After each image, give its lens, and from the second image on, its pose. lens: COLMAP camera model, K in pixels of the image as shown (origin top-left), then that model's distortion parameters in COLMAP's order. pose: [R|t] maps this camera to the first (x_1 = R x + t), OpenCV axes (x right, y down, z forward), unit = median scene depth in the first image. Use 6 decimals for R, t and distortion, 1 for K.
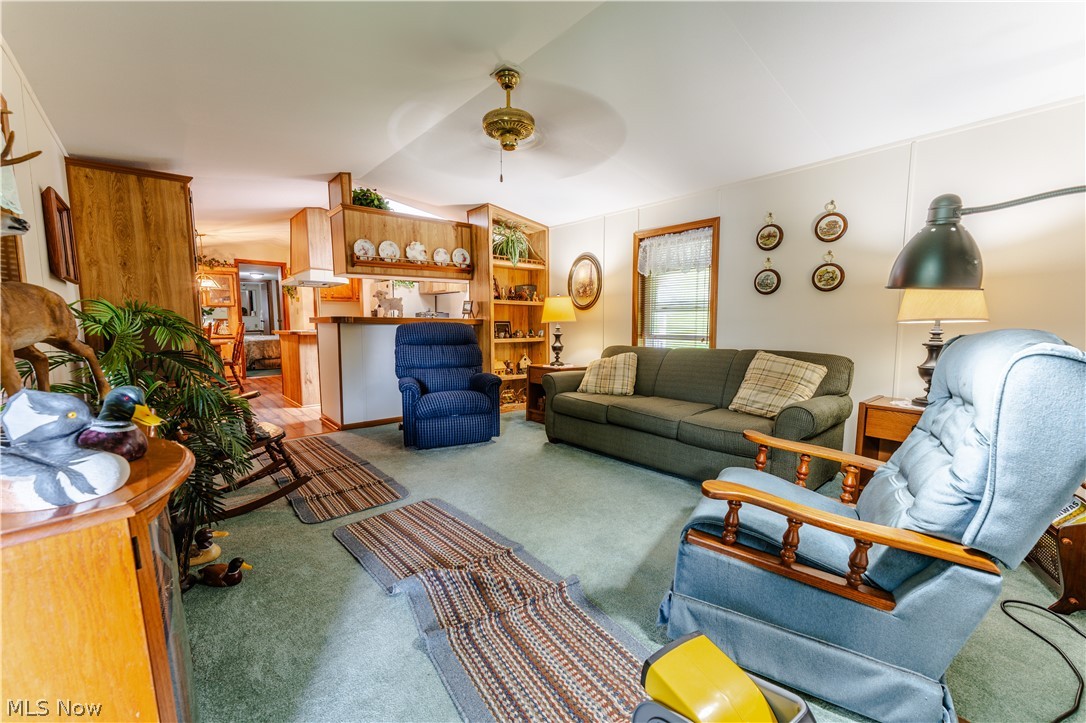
lens RADIAL K [[422.8, 0, 547.8], [0, 422.8, 364.5], [0, 0, 1]] dist [-0.000104, -0.000020]
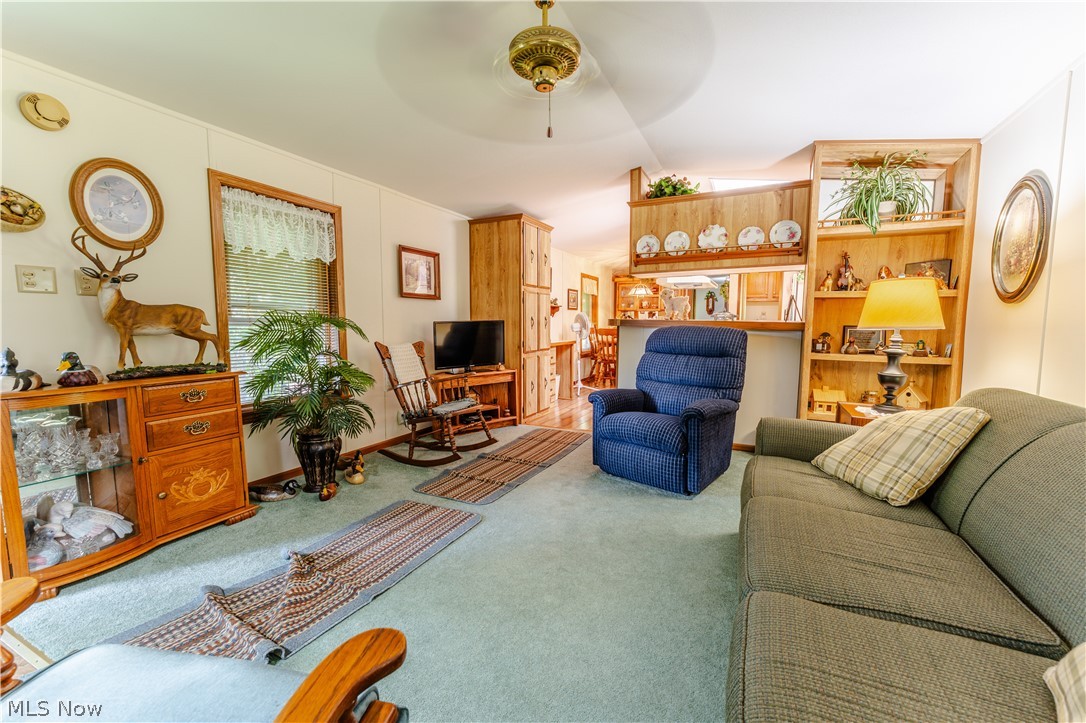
lens RADIAL K [[442.7, 0, 542.4], [0, 442.7, 364.8], [0, 0, 1]] dist [0.000540, 0.000349]
pose [[0.396870, 0.092283, -0.913224, 0.366636], [-0.101010, 0.993281, 0.056476, -0.045805], [0.912300, 0.069832, 0.403525, 0.409029]]
